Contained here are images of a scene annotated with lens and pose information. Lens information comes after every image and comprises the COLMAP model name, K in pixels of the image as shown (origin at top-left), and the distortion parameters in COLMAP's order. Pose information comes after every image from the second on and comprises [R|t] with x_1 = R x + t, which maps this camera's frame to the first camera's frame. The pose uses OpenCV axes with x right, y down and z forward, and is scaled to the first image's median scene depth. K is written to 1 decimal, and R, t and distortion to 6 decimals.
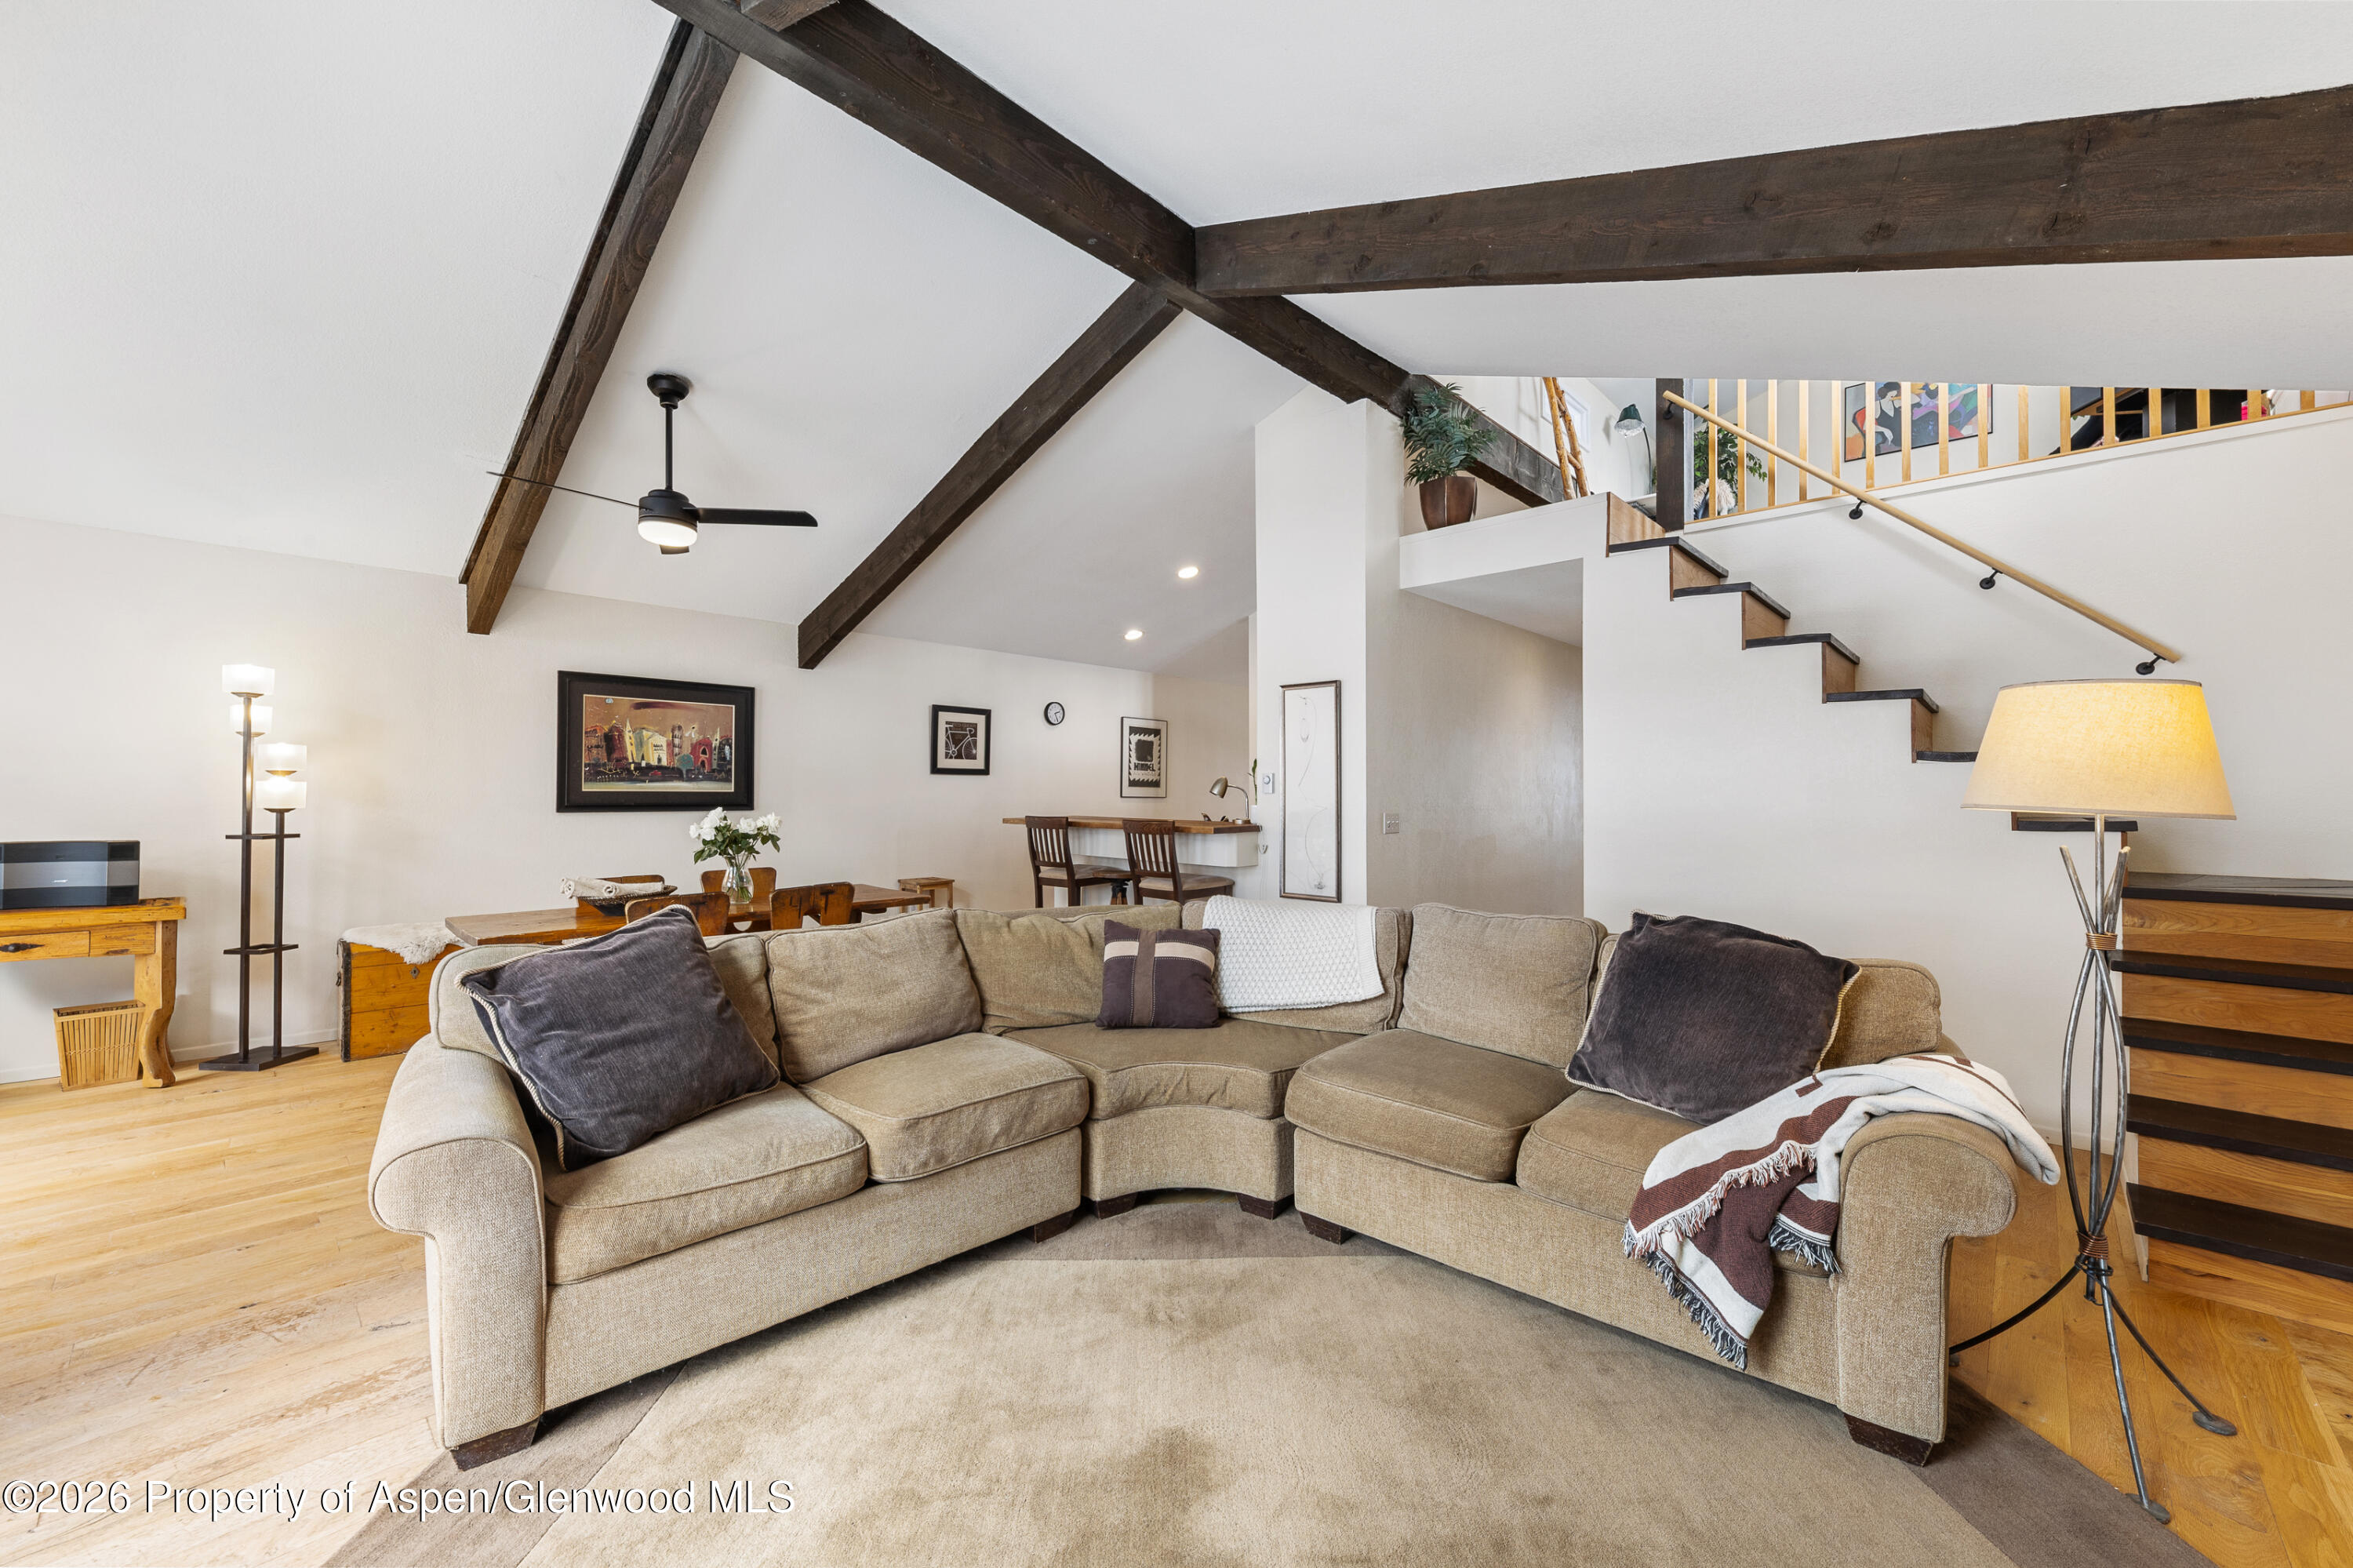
lens RADIAL K [[902.2, 0, 1189.6], [0, 902.2, 783.6], [0, 0, 1]] dist [0.007042, -0.000567]
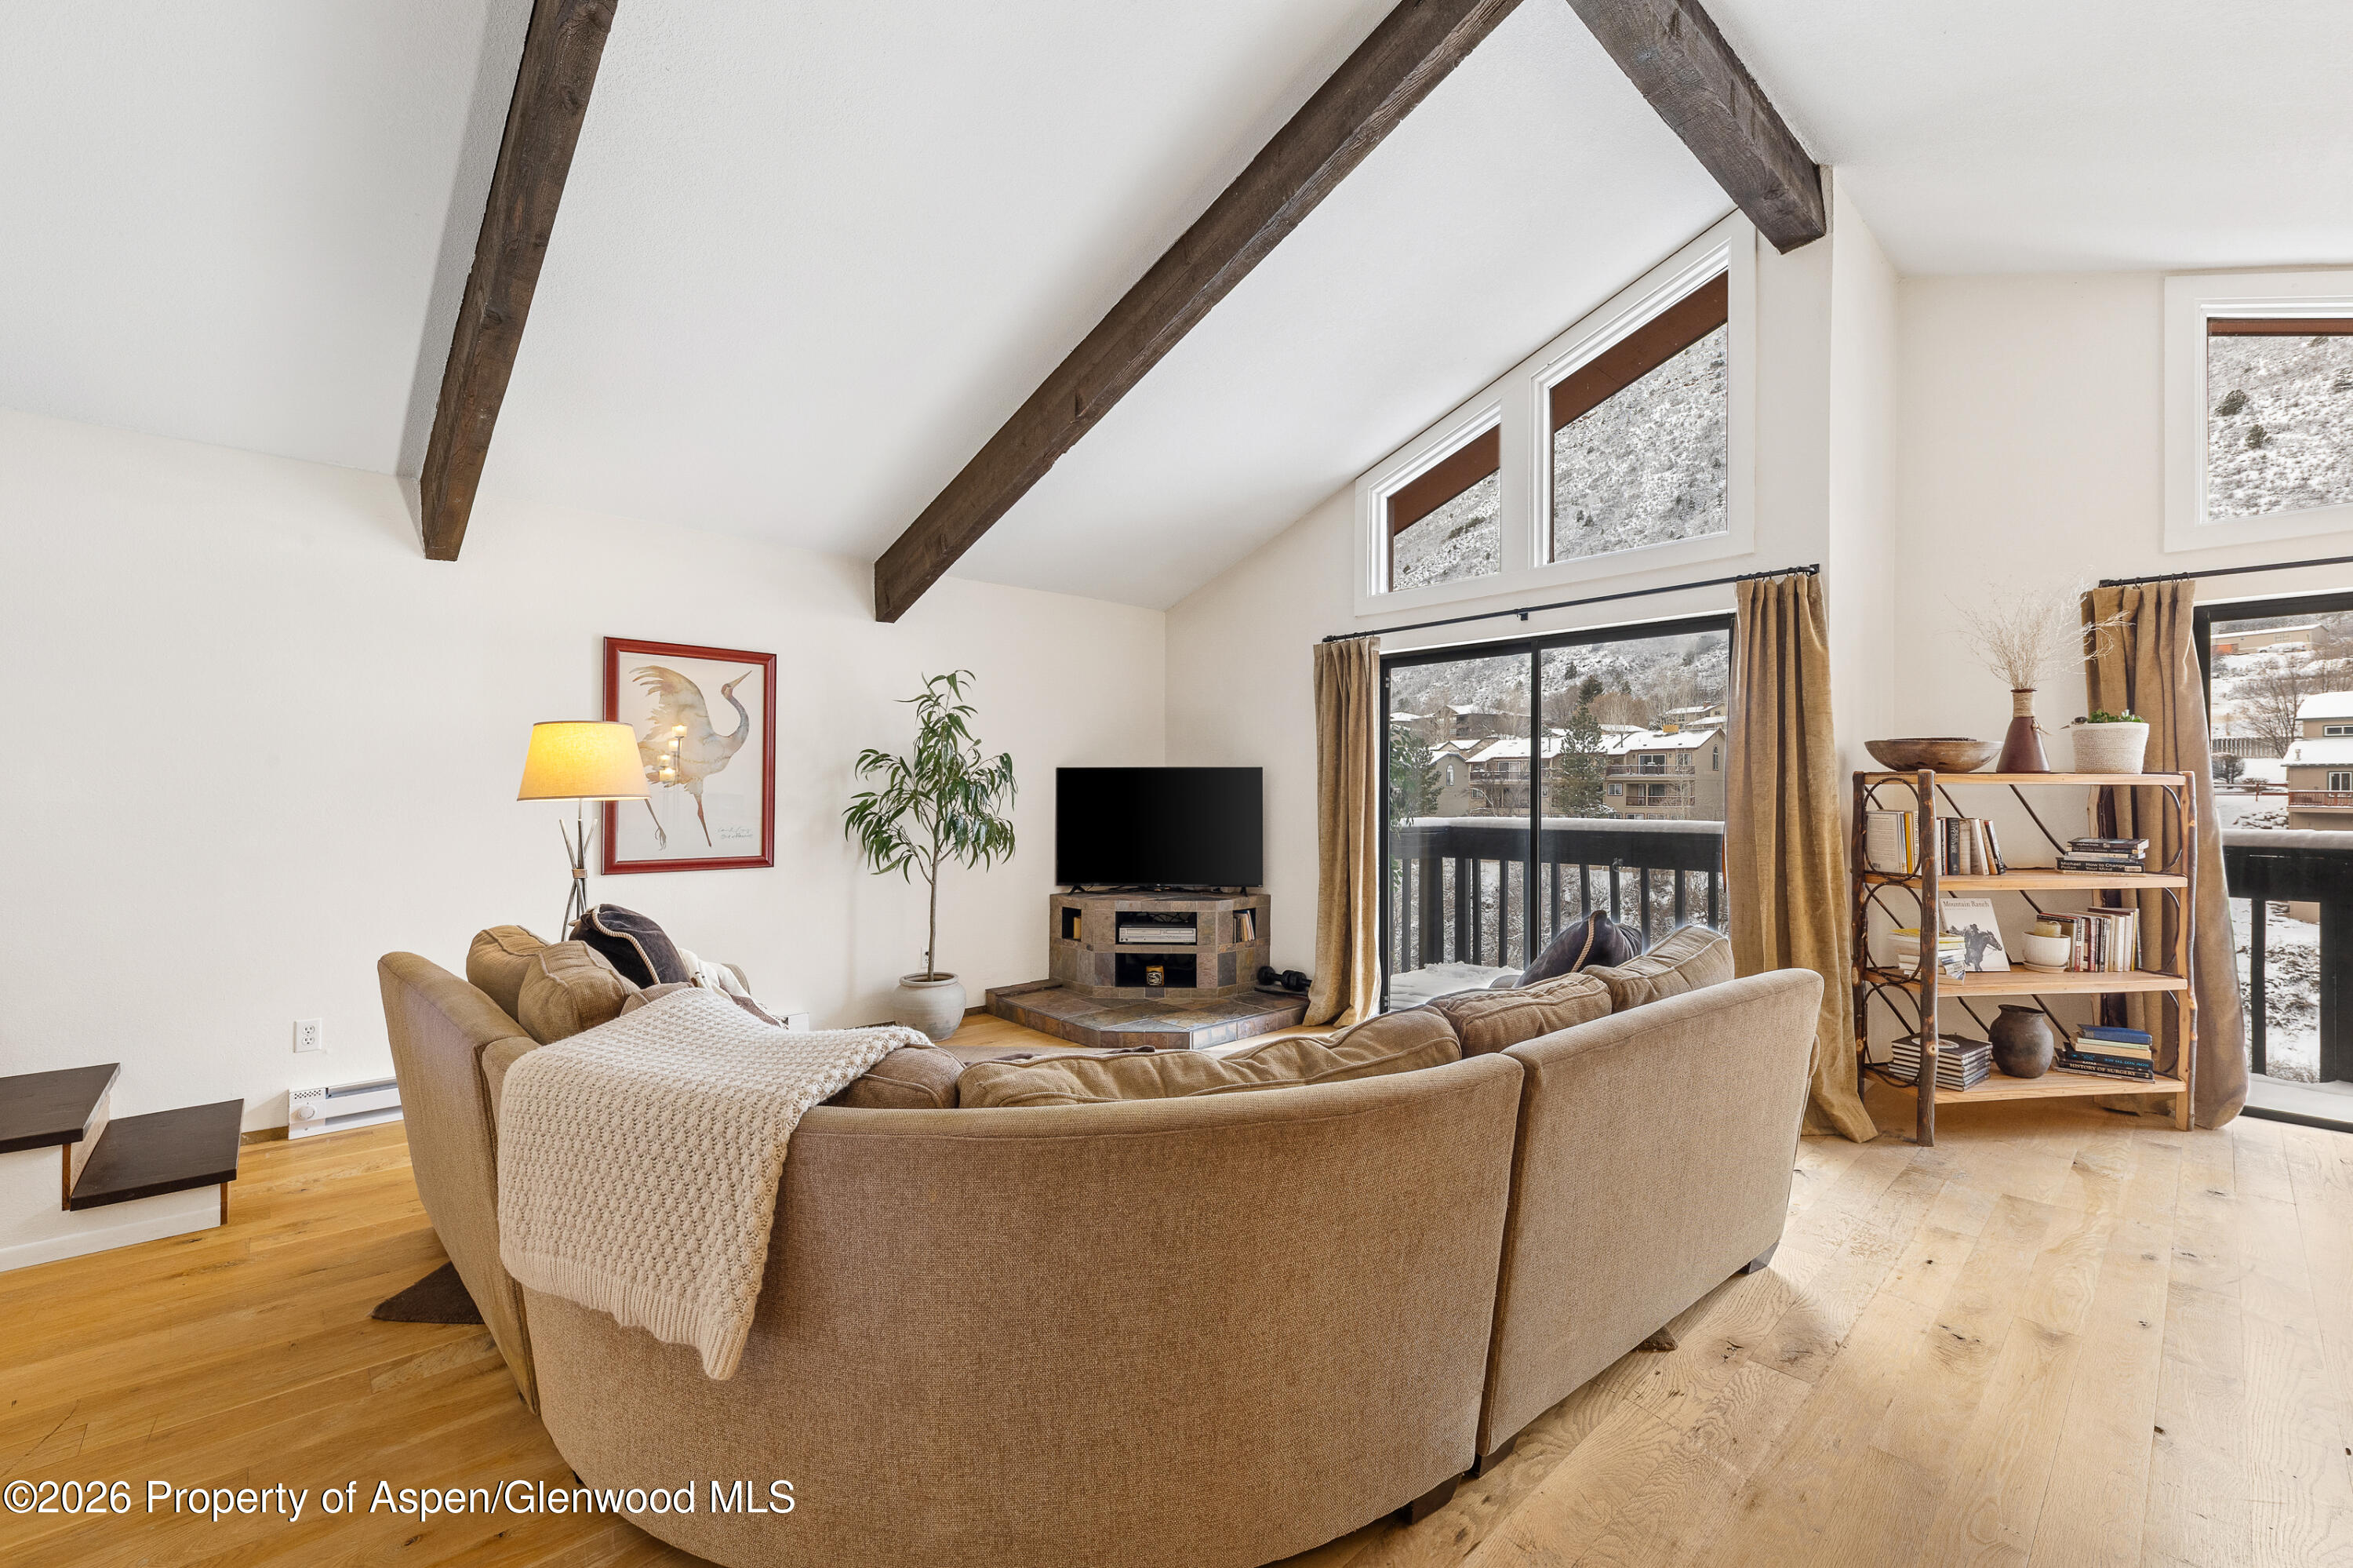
lens RADIAL K [[954.6, 0, 1196.7], [0, 954.6, 791.5], [0, 0, 1]] dist [0.016966, -0.004908]
pose [[-0.997854, -0.005824, 0.065223, -0.097009], [-0.006472, 0.999932, -0.009727, 0.010454], [-0.065162, -0.010128, -0.997823, 0.978095]]
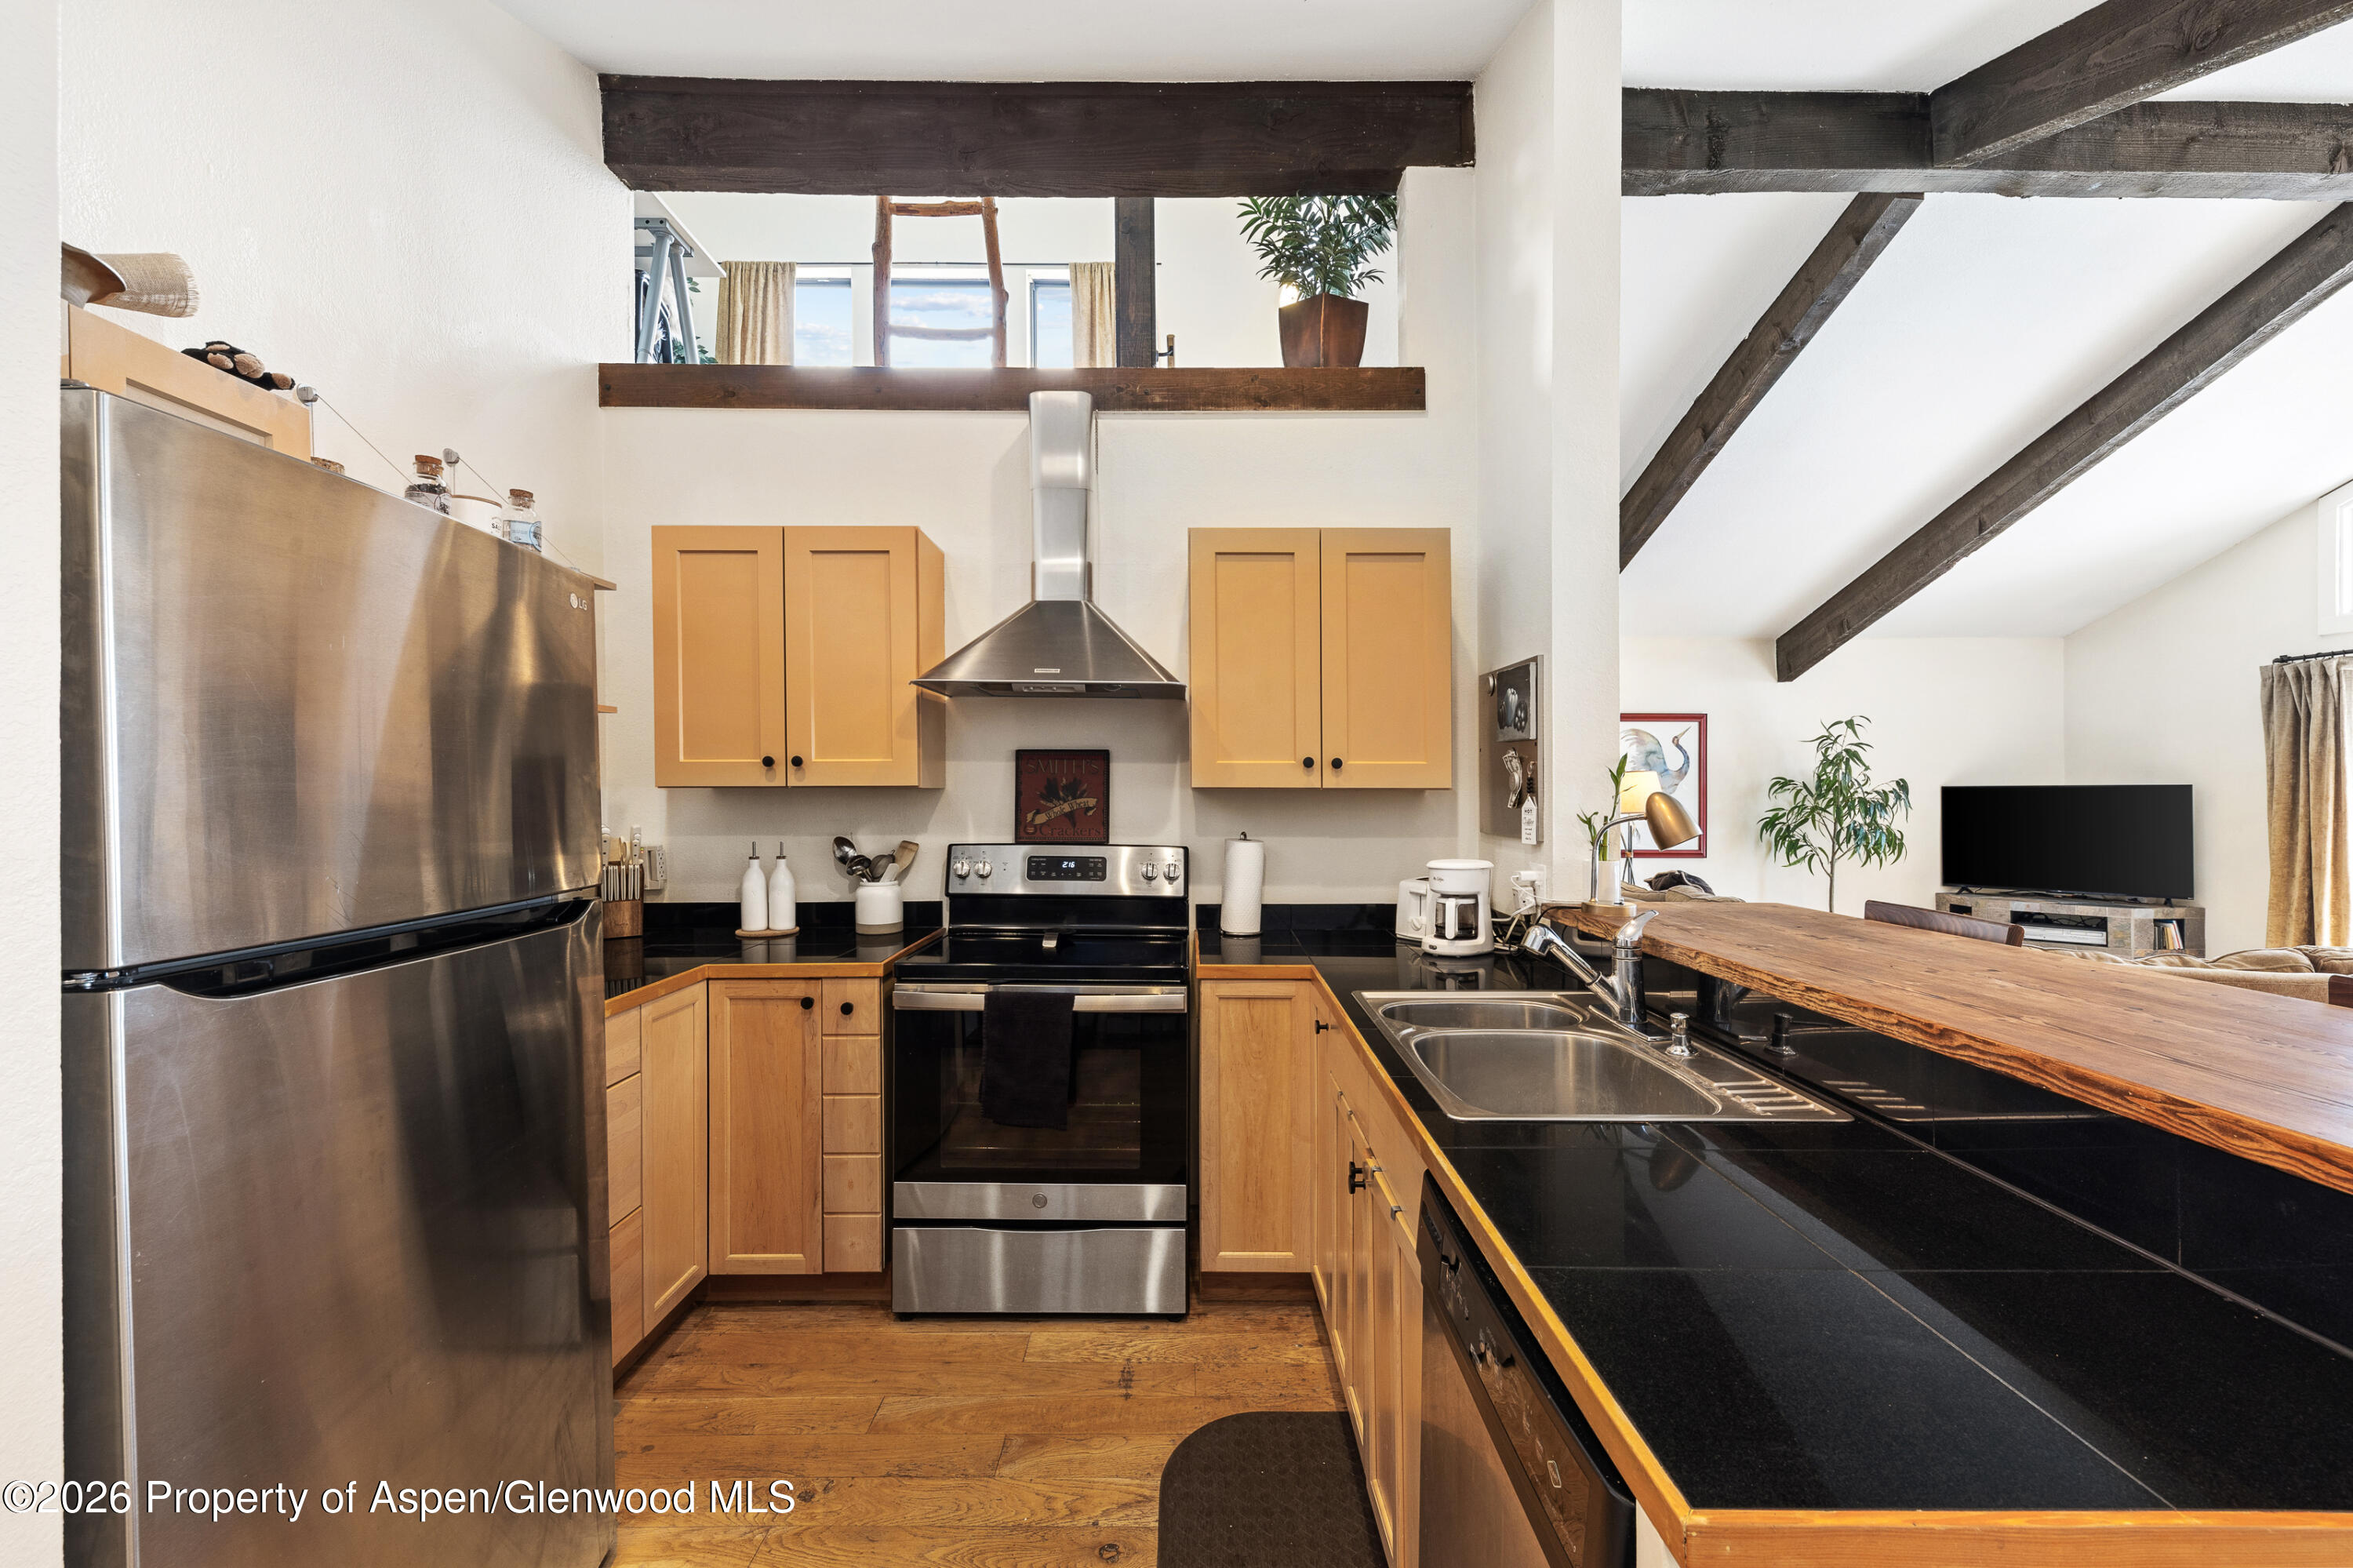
lens RADIAL K [[976.3, 0, 1199.9], [0, 976.3, 787.4], [0, 0, 1]] dist [0.014526, -0.005820]
pose [[-0.688568, 0.000067, 0.725172, -0.137722], [-0.009125, 0.999920, -0.008756, -0.004861], [-0.725115, -0.012647, -0.688512, 1.544296]]
